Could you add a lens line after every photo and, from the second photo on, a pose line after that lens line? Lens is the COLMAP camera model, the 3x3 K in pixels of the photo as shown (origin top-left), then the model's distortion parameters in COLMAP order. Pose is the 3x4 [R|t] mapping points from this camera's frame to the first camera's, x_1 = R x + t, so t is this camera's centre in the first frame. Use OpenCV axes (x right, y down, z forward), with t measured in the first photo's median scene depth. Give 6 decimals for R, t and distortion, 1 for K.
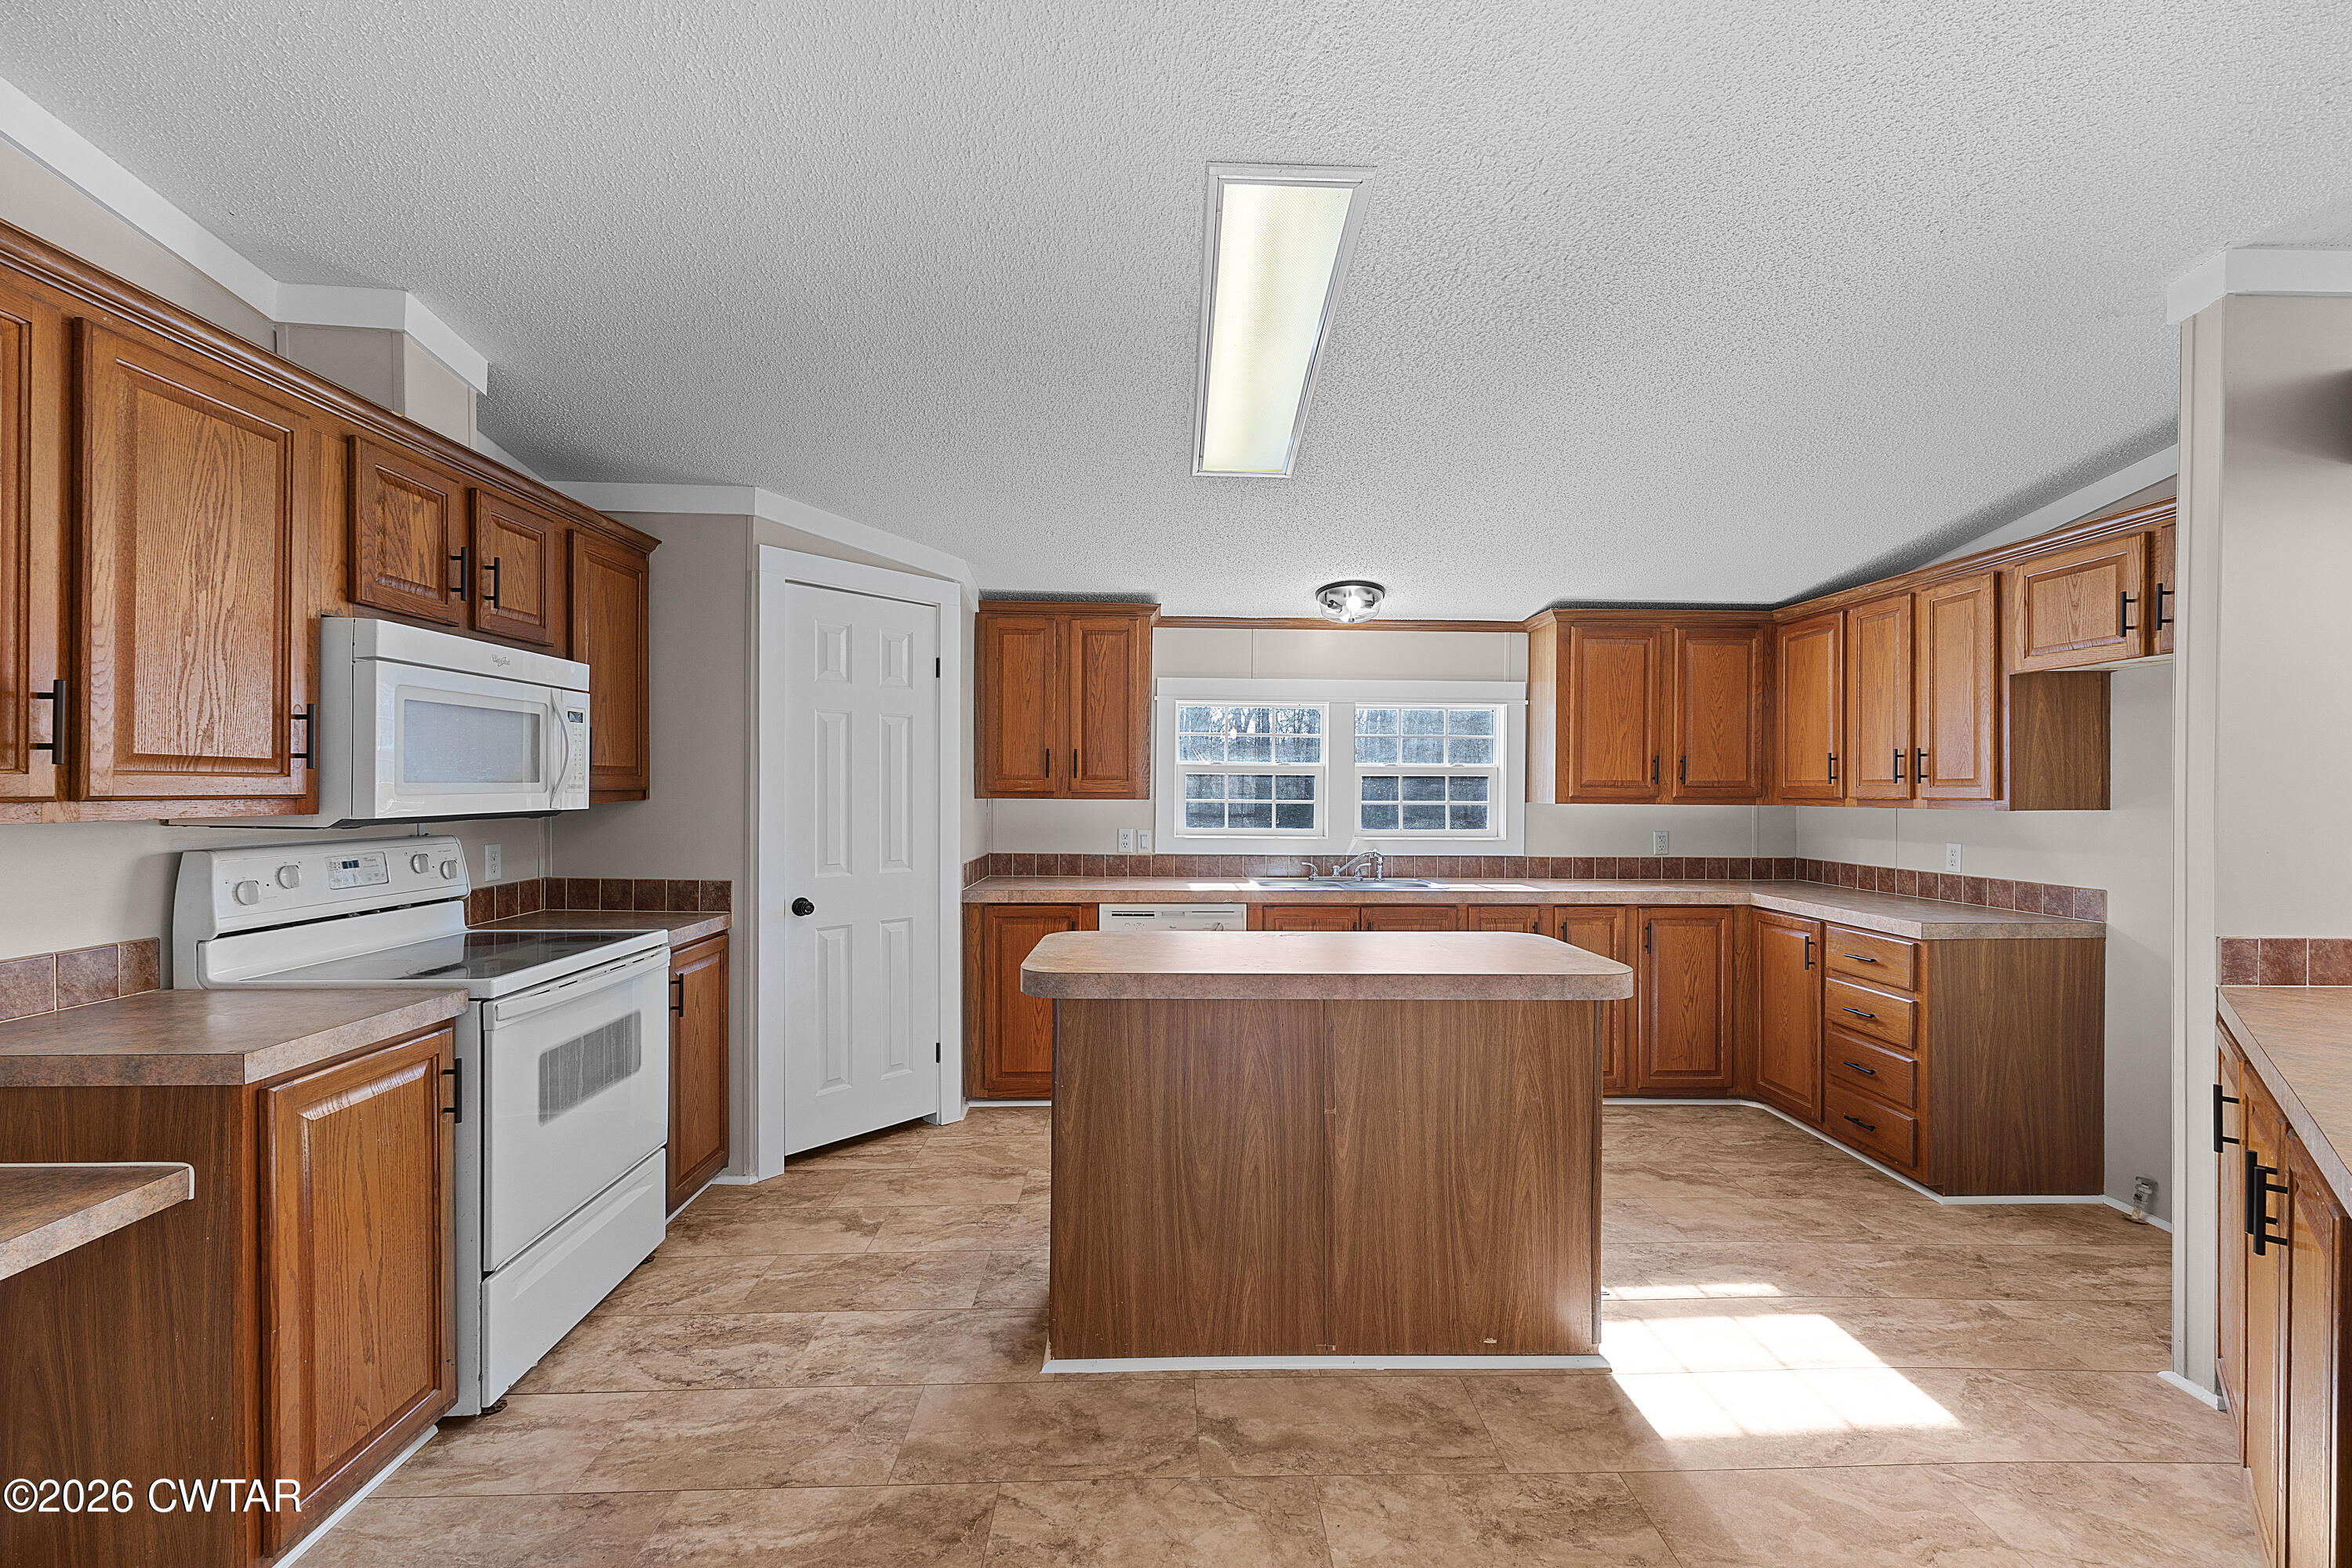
lens RADIAL K [[962.0, 0, 1187.7], [0, 962.0, 795.9], [0, 0, 1]] dist [-0.000292, 0.001413]
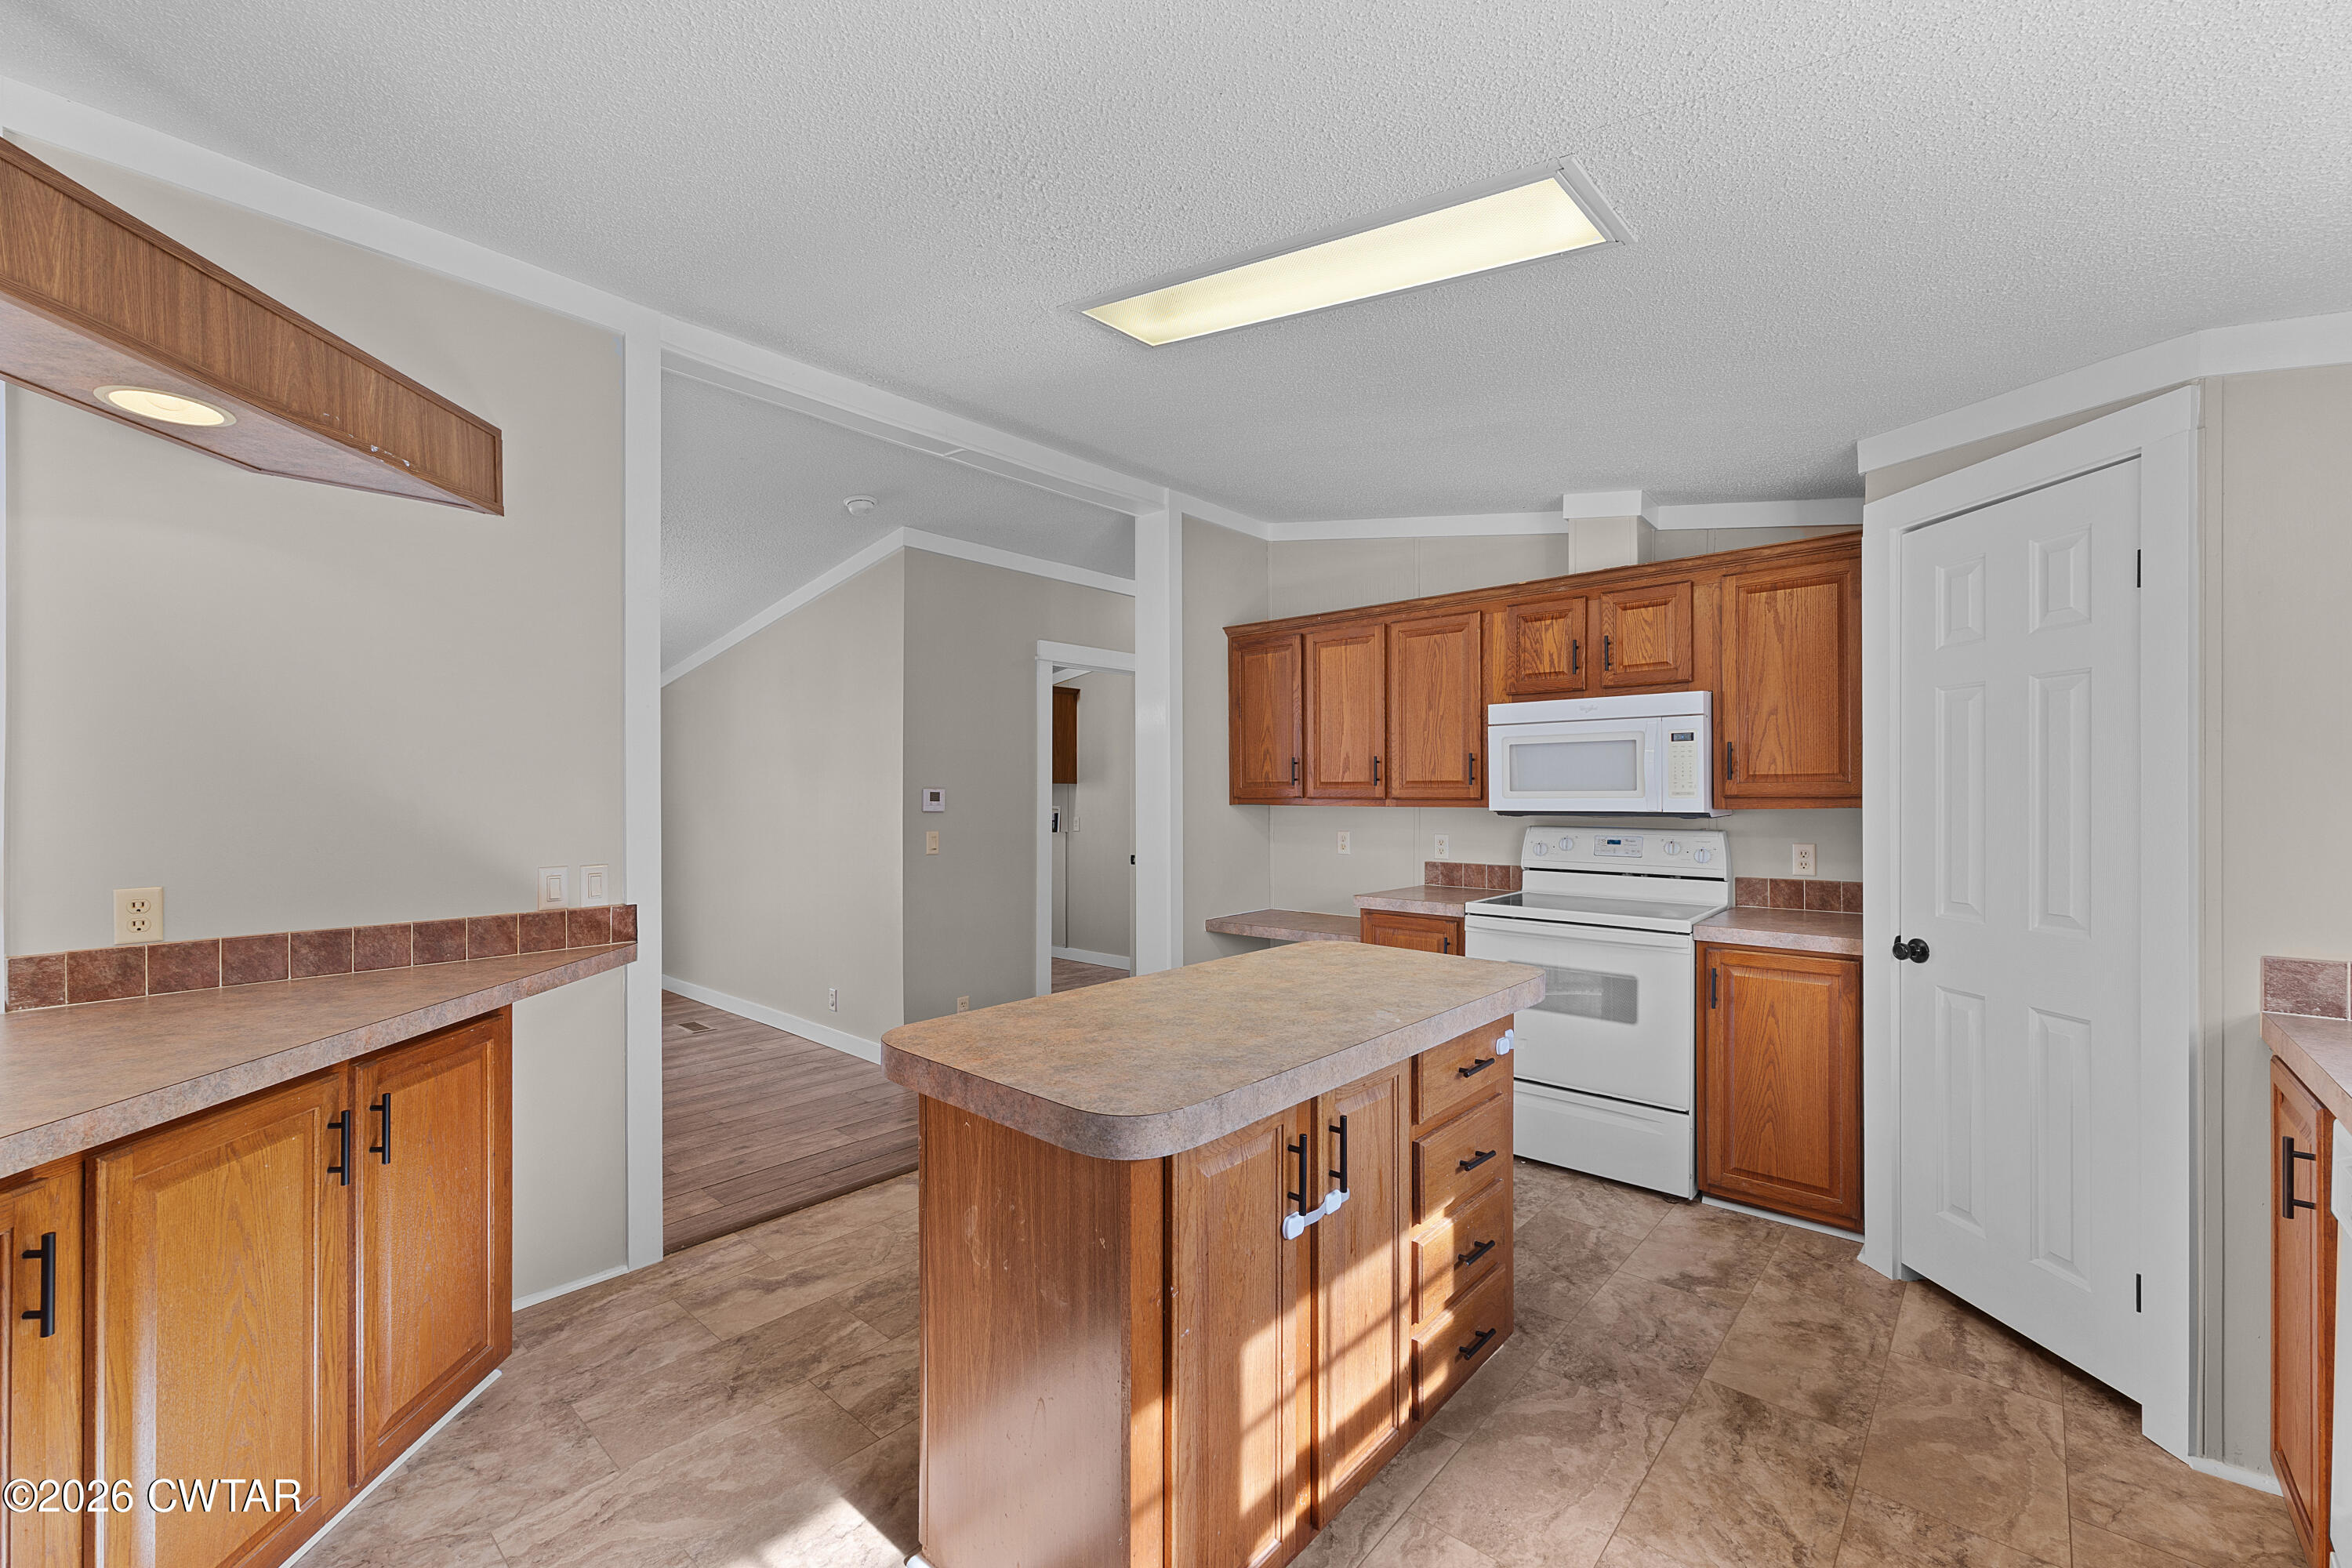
lens RADIAL K [[962.0, 0, 1179.9], [0, 962.0, 785.2], [0, 0, 1]] dist [-0.000292, 0.001413]
pose [[-0.693852, -0.010007, -0.720048, 0.609583], [-0.009600, 0.999943, -0.004647, -0.007382], [0.720053, 0.003688, -0.693909, 1.215917]]
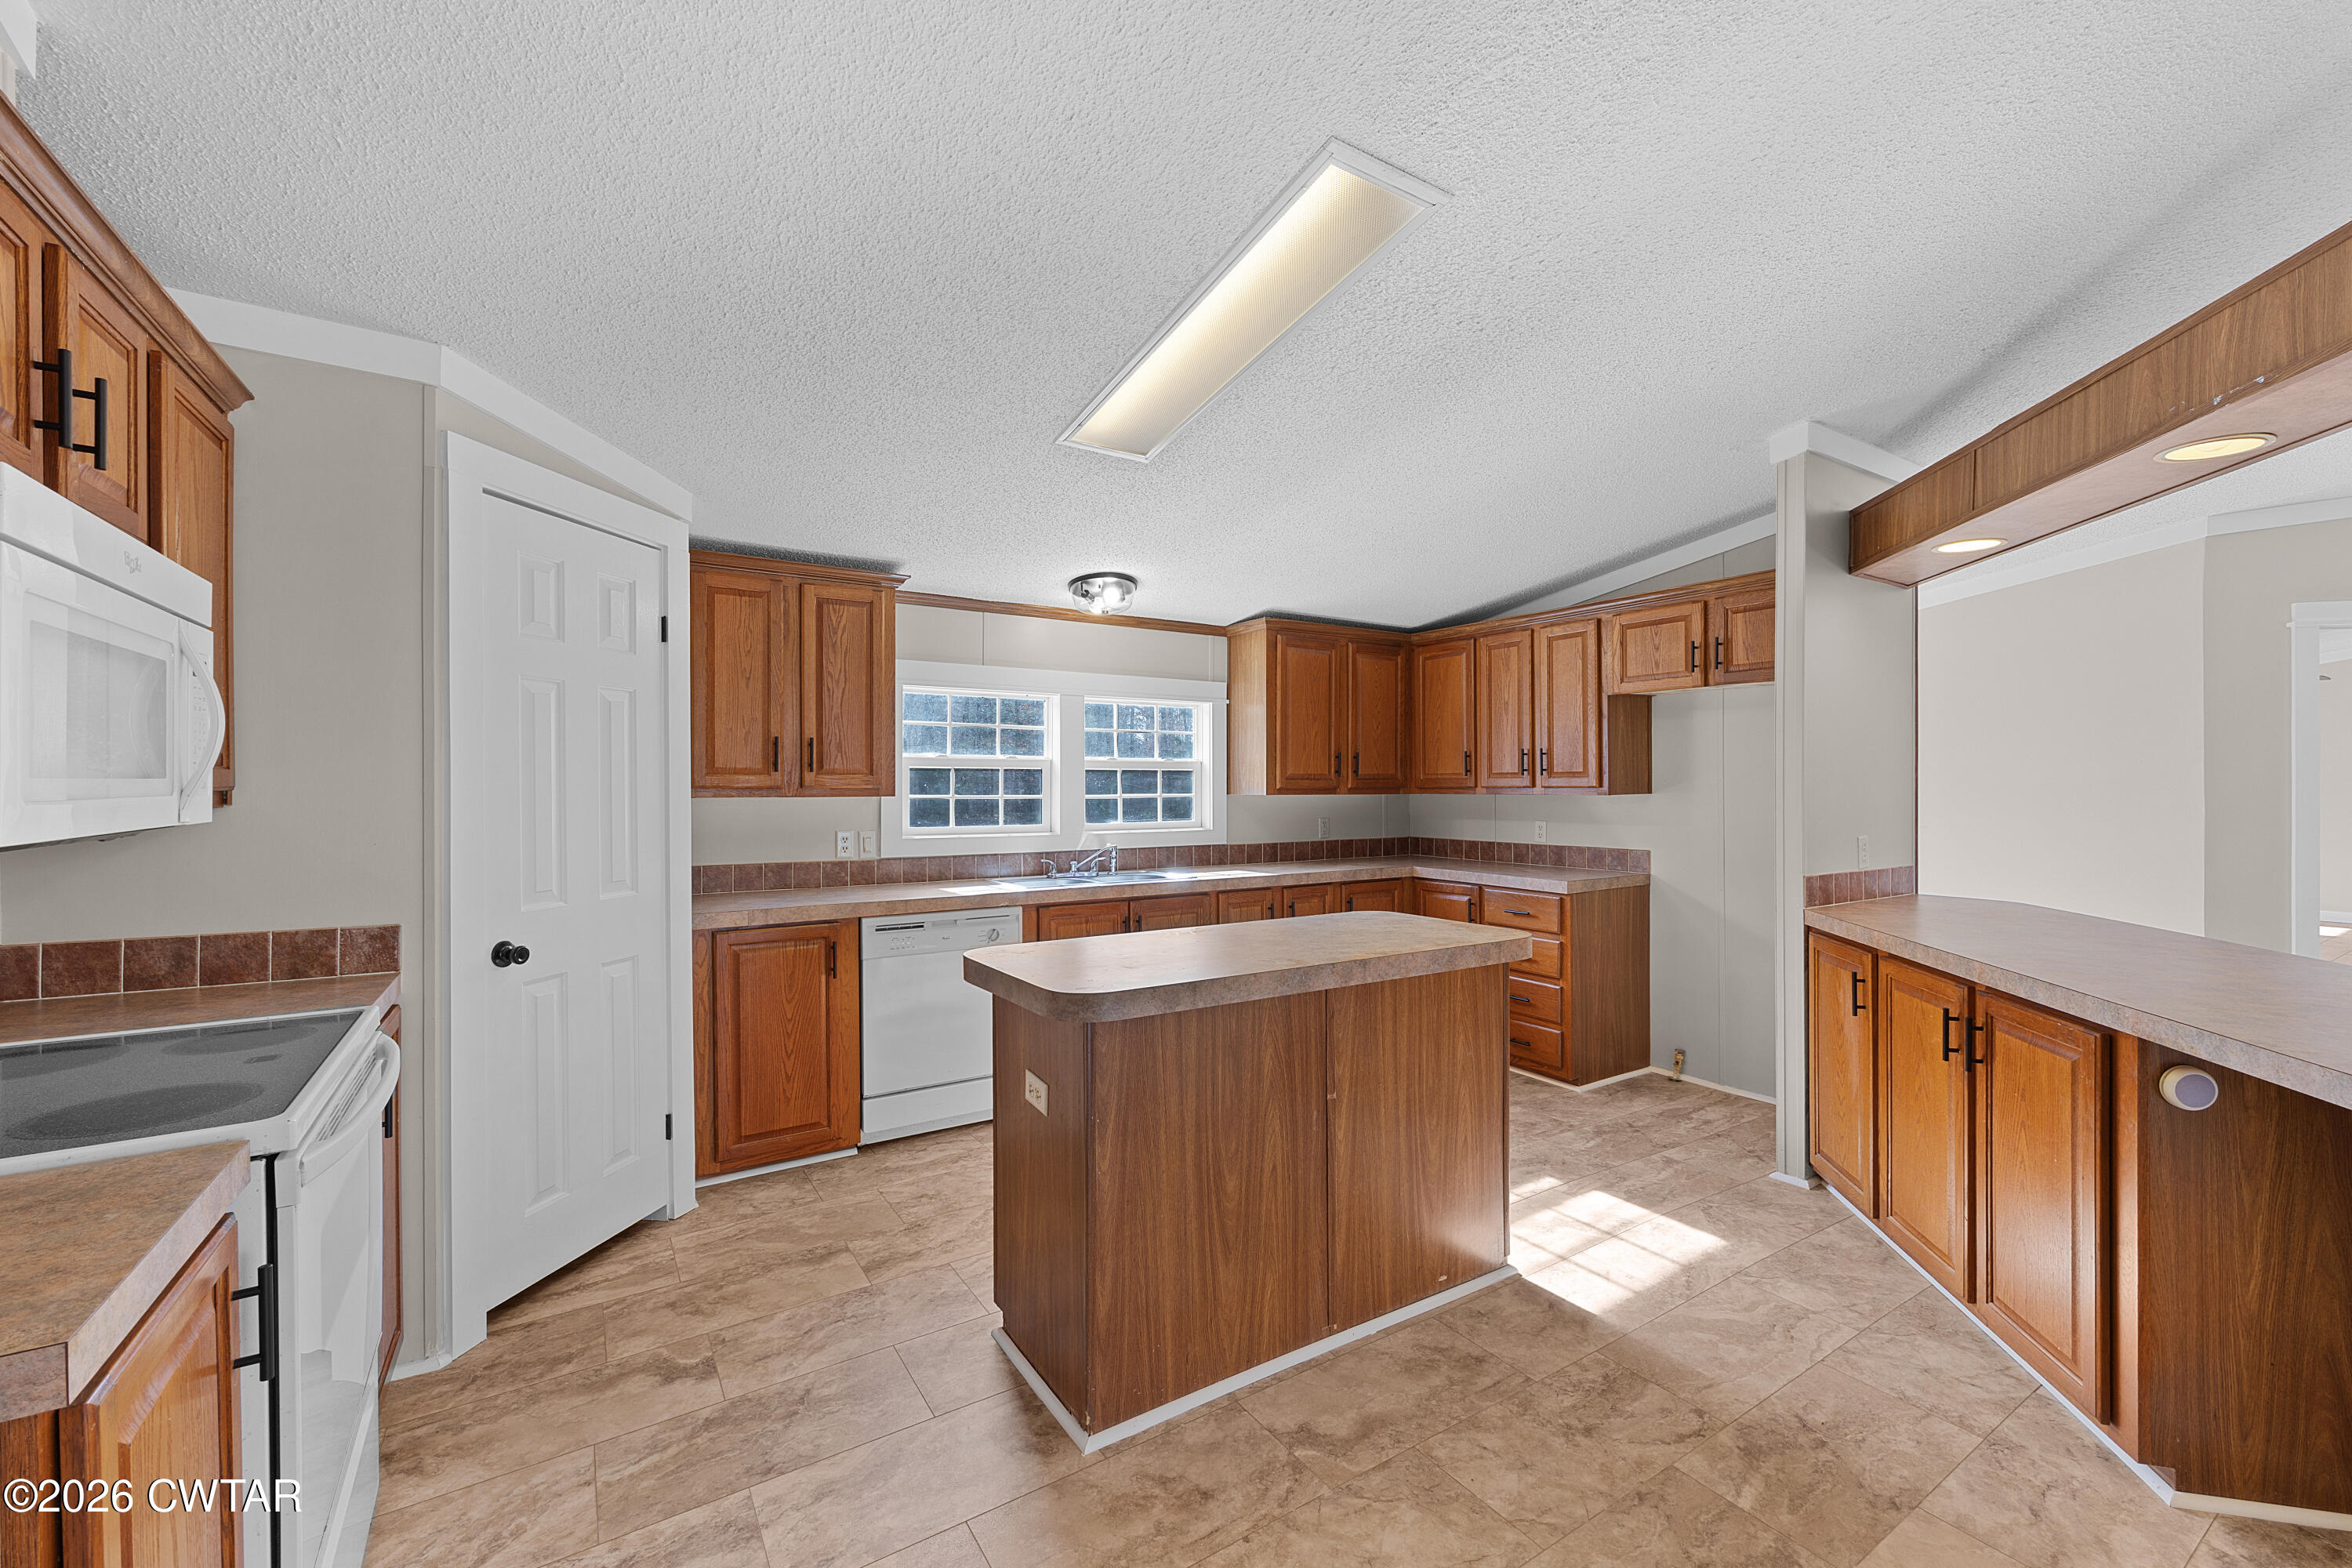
lens RADIAL K [[962.0, 0, 1194.3], [0, 962.0, 789.8], [0, 0, 1]] dist [-0.000292, 0.001413]
pose [[0.854611, -0.010217, 0.519169, -0.366287], [0.011093, 0.999937, 0.001417, -0.000583], [-0.519151, 0.004548, 0.854671, 0.145605]]
